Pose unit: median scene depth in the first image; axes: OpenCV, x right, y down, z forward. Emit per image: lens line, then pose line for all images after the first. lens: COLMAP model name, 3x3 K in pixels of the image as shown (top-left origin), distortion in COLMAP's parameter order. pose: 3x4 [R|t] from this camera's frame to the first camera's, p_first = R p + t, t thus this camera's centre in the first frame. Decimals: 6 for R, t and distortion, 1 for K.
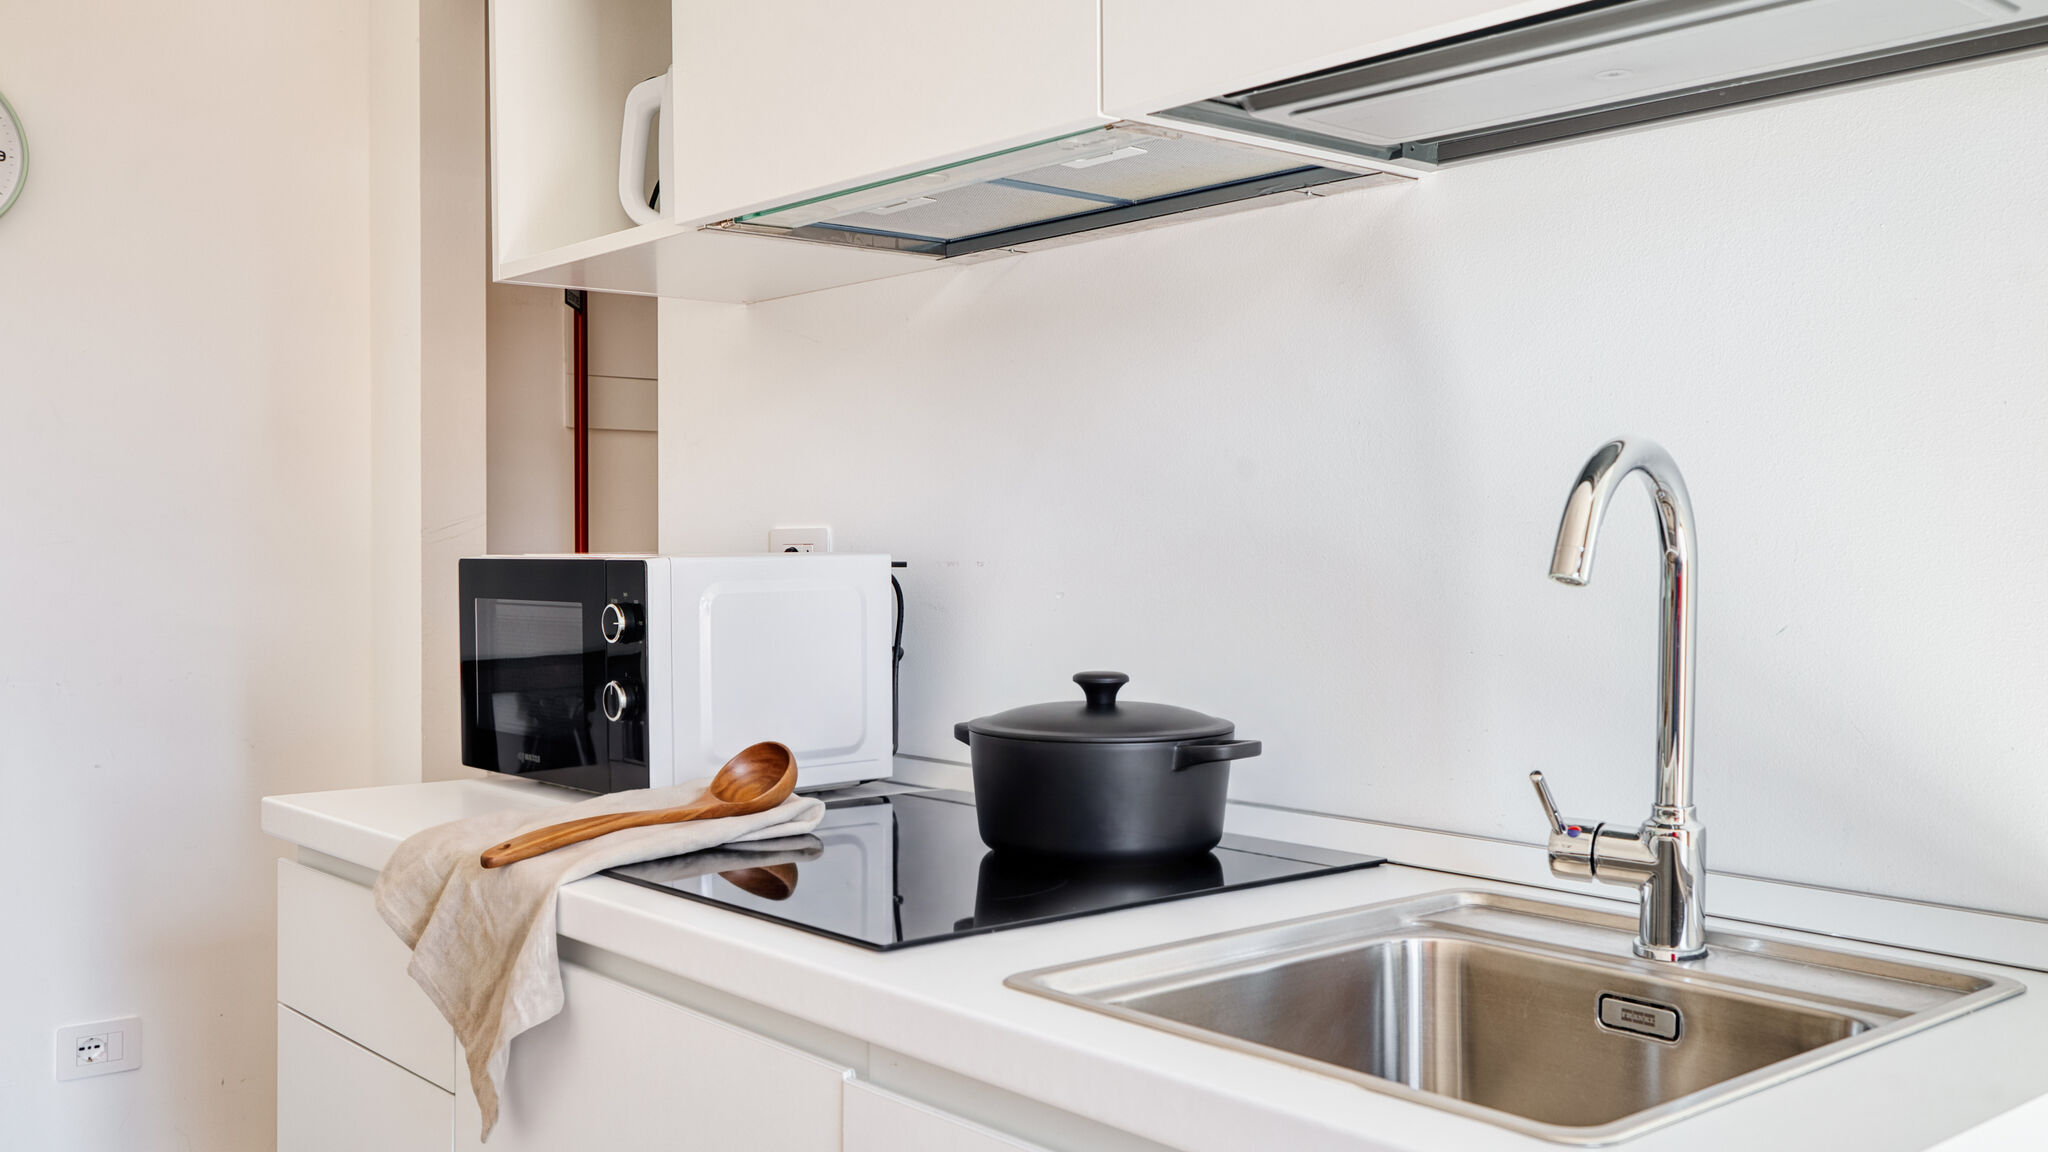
lens RADIAL K [[1832.7, 0, 1026.3], [0, 1832.7, 559.5], [0, 0, 1]] dist [-0.066714, -0.002141]
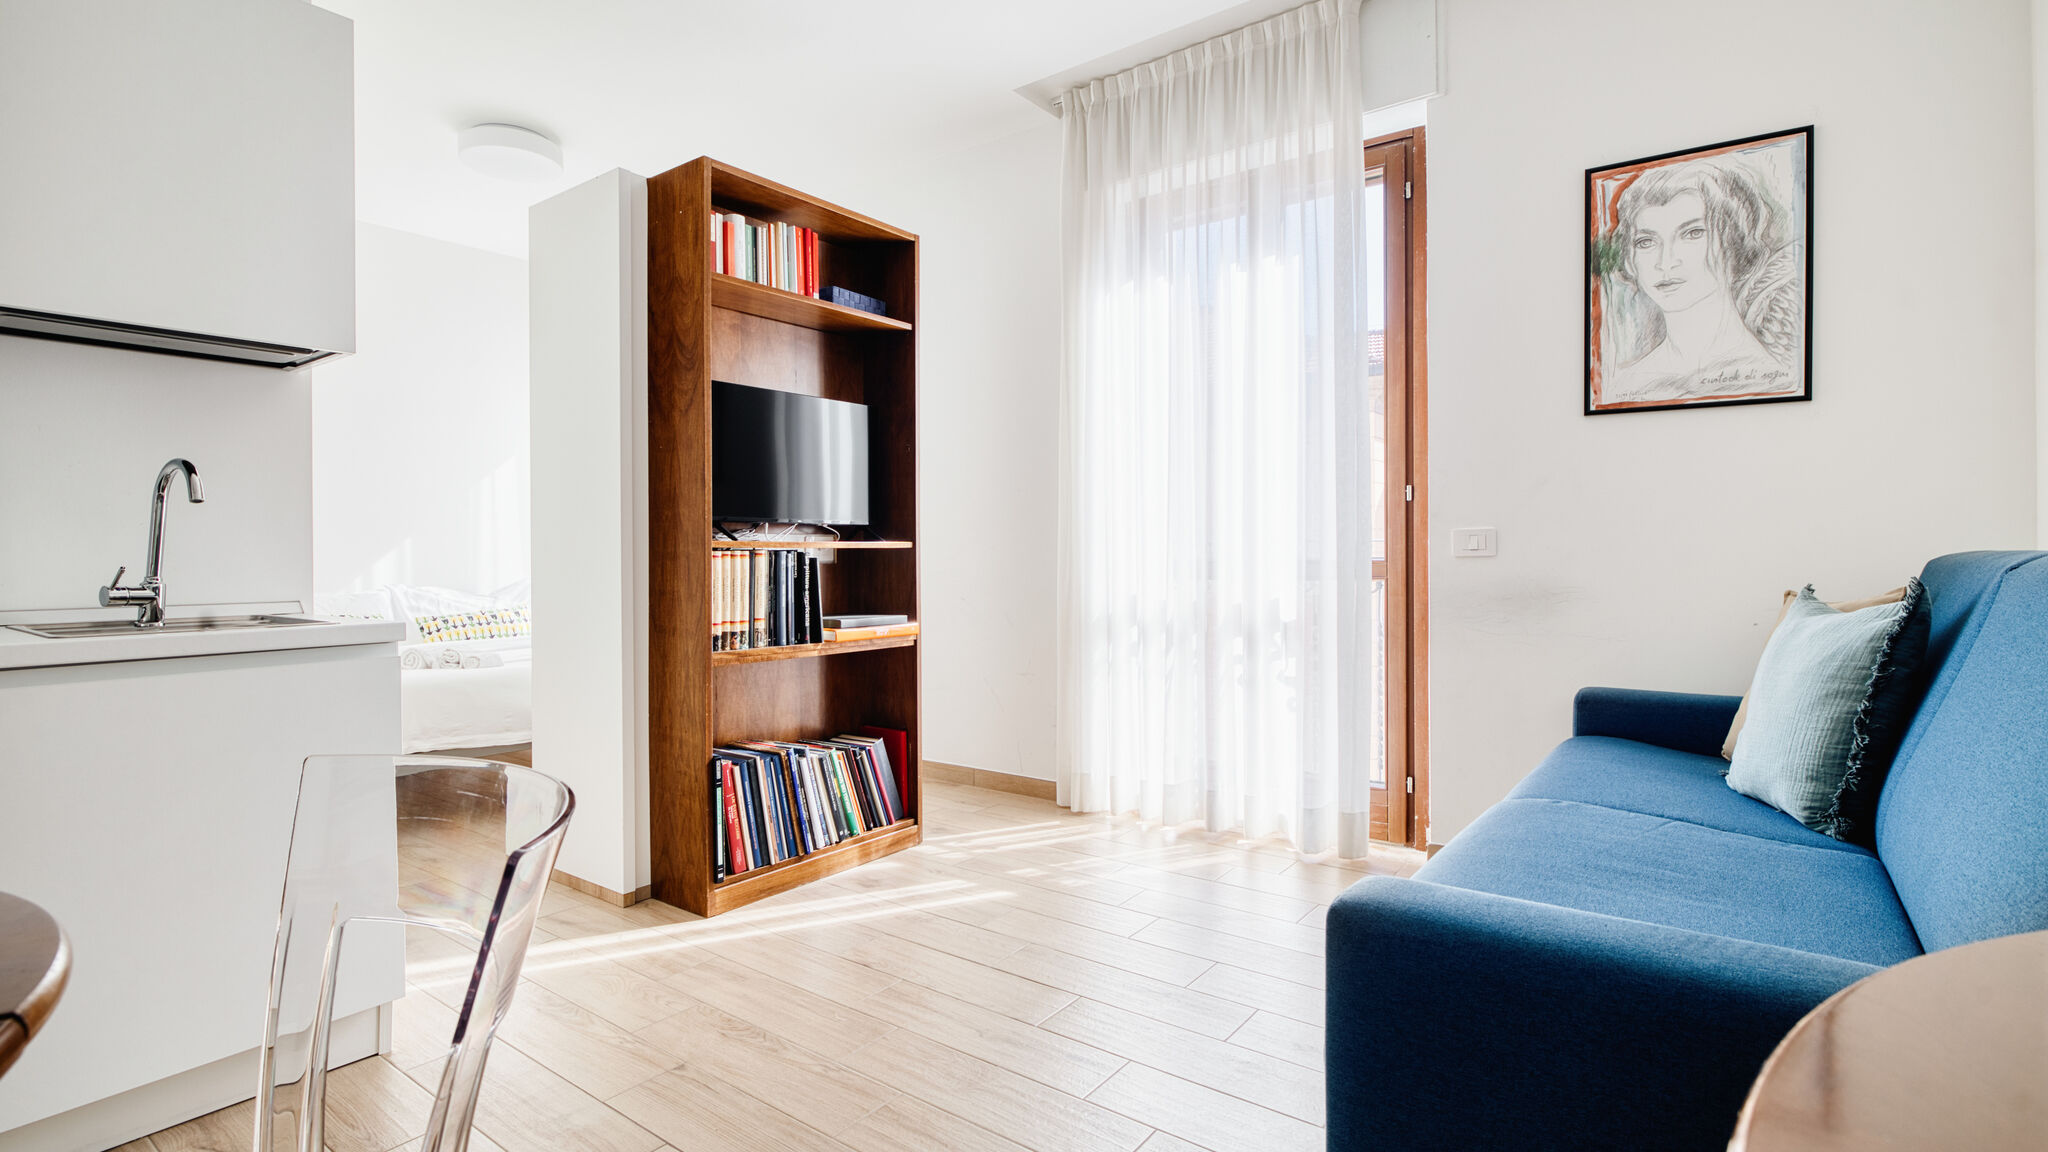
lens RADIAL K [[980.4, 0, 1026.1], [0, 980.4, 554.7], [0, 0, 1]] dist [-0.004568, 0.001931]
pose [[-0.206771, 0.002291, 0.978387, -0.995599], [0.012746, 0.999919, 0.000352, 0.071486], [-0.978306, 0.012544, -0.206783, -0.068573]]
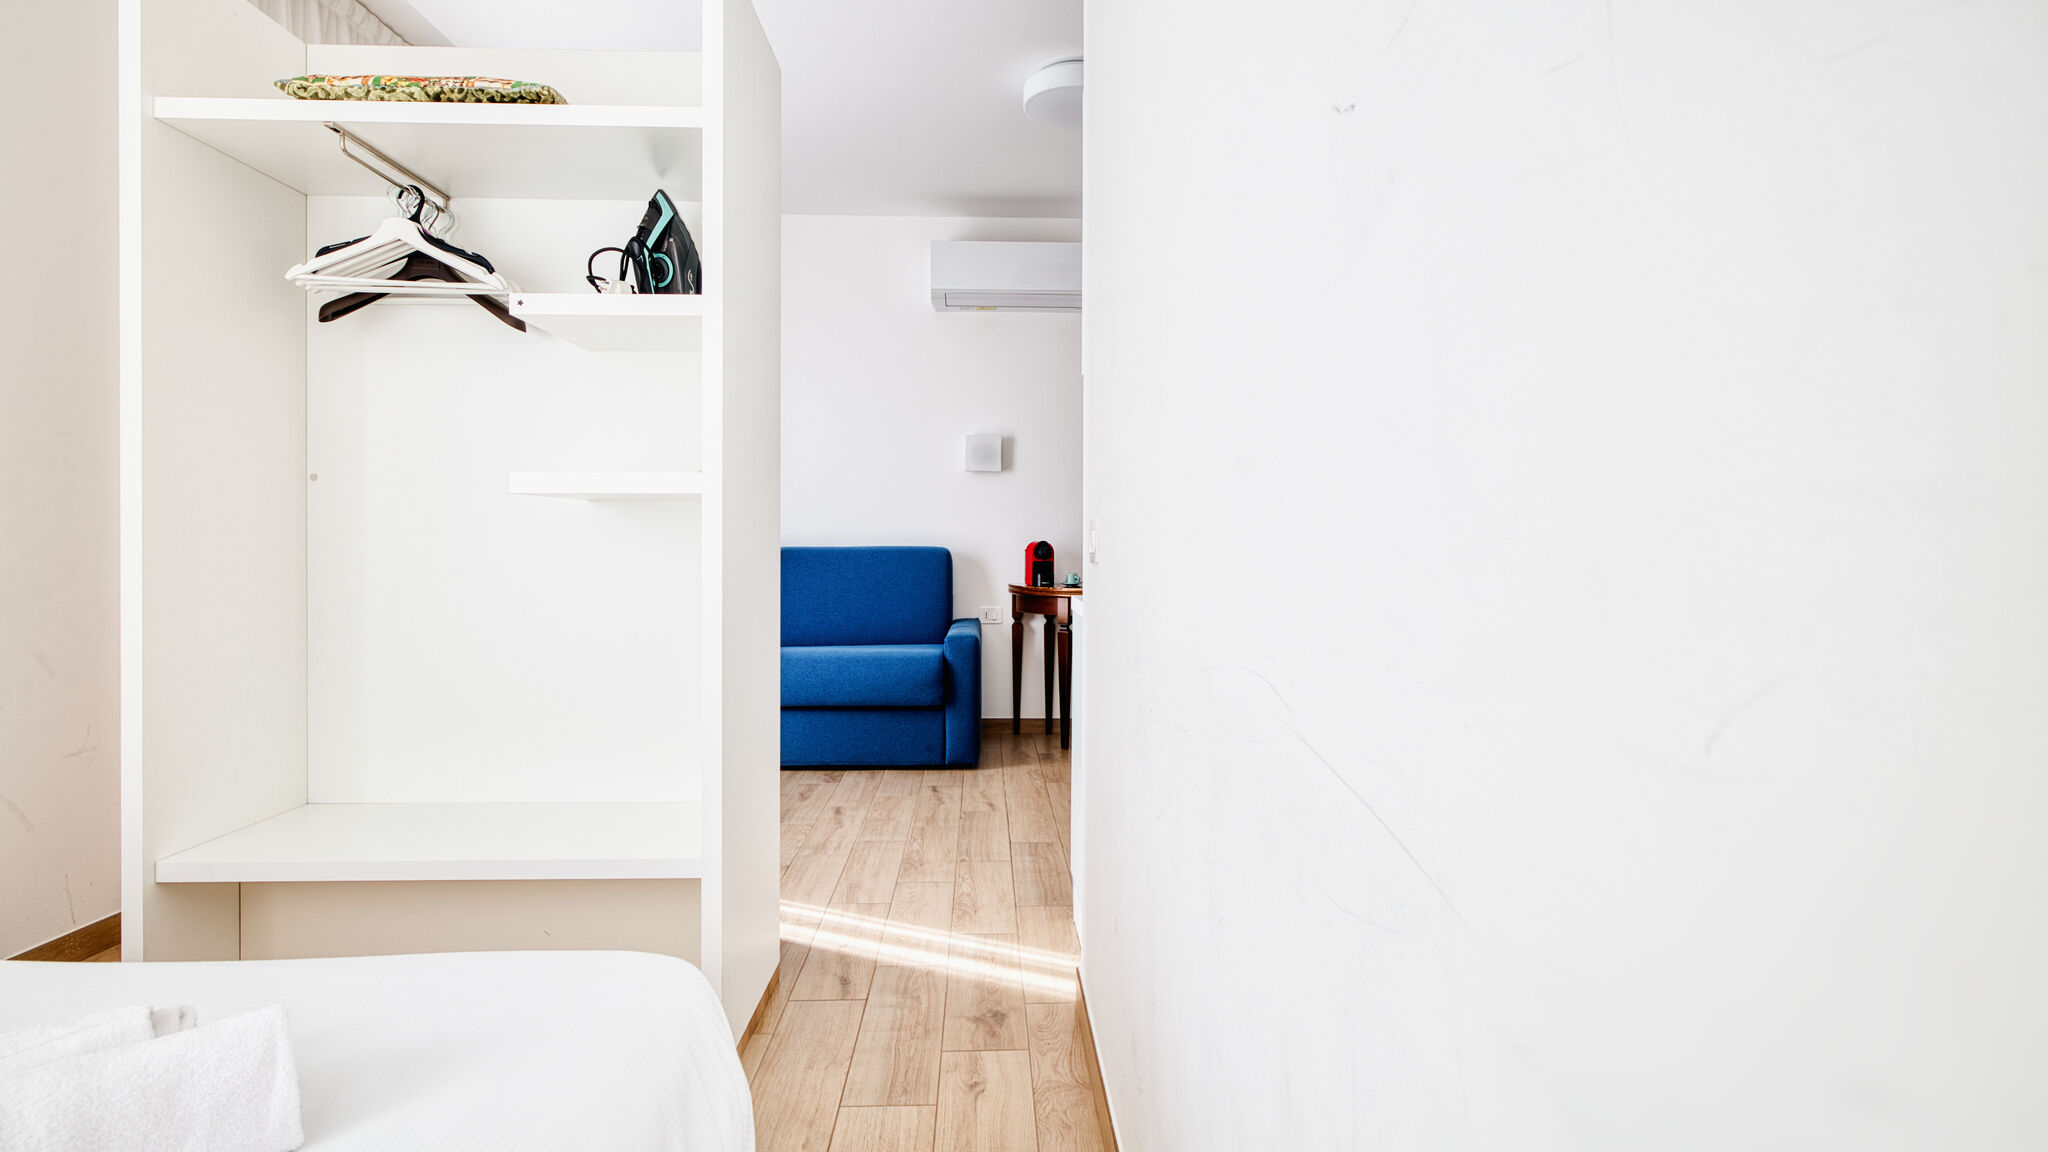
lens RADIAL K [[1035.3, 0, 1034.6], [0, 1035.3, 557.3], [0, 0, 1]] dist [0.000753, 0.000504]
pose [[-0.622941, 0.010569, -0.782197, 1.347456], [-0.006779, 0.999798, 0.018907, 0.050987], [0.782239, 0.017080, -0.622744, 1.247190]]
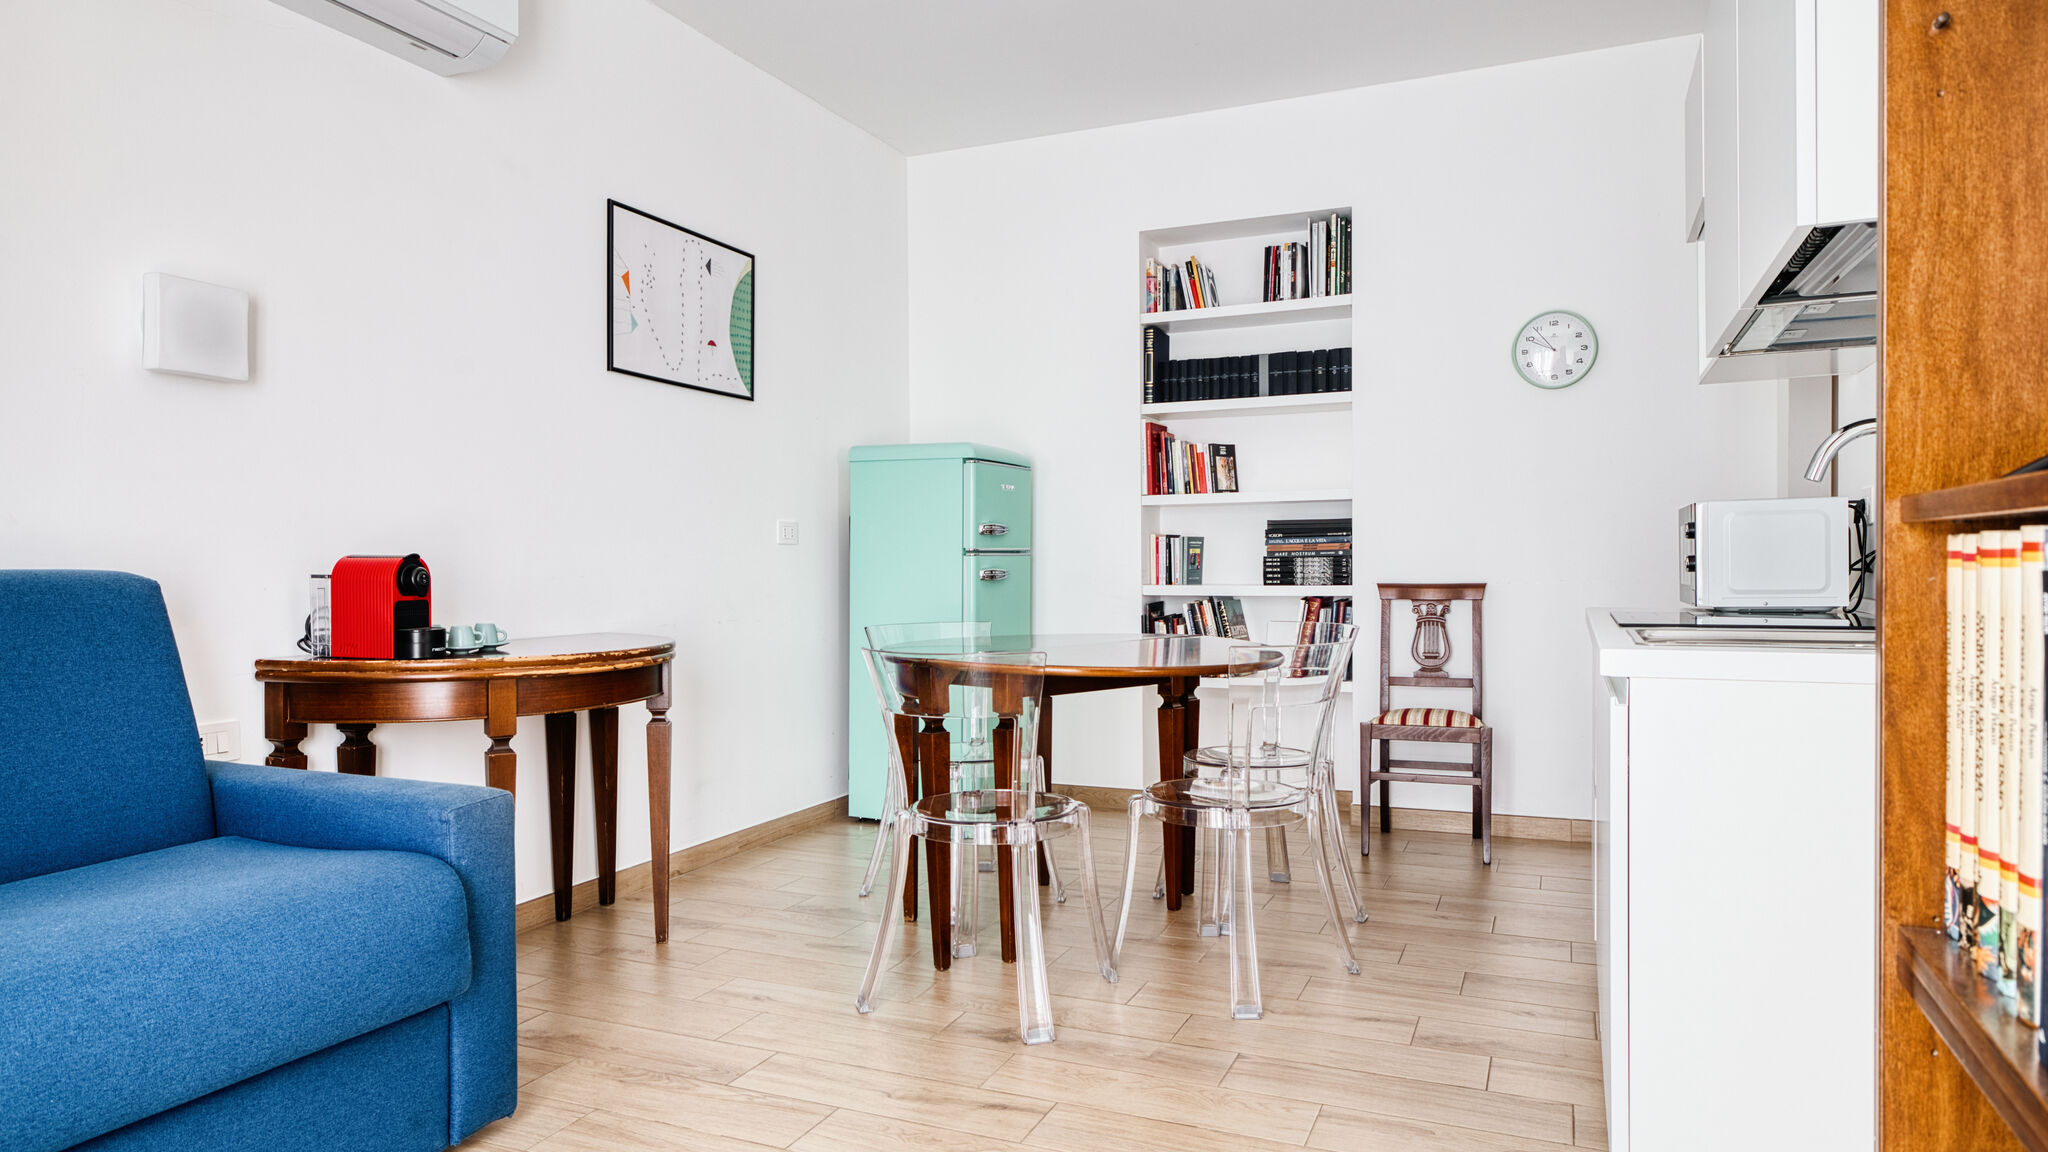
lens RADIAL K [[1213.6, 0, 1034.1], [0, 1213.6, 589.2], [0, 0, 1]] dist [0.004807, 0.002411]
pose [[0.430195, 0.019093, -0.902534, 0.763698], [-0.000107, 0.999777, 0.021099, 0.071209], [0.902736, -0.008980, 0.430102, -0.409315]]
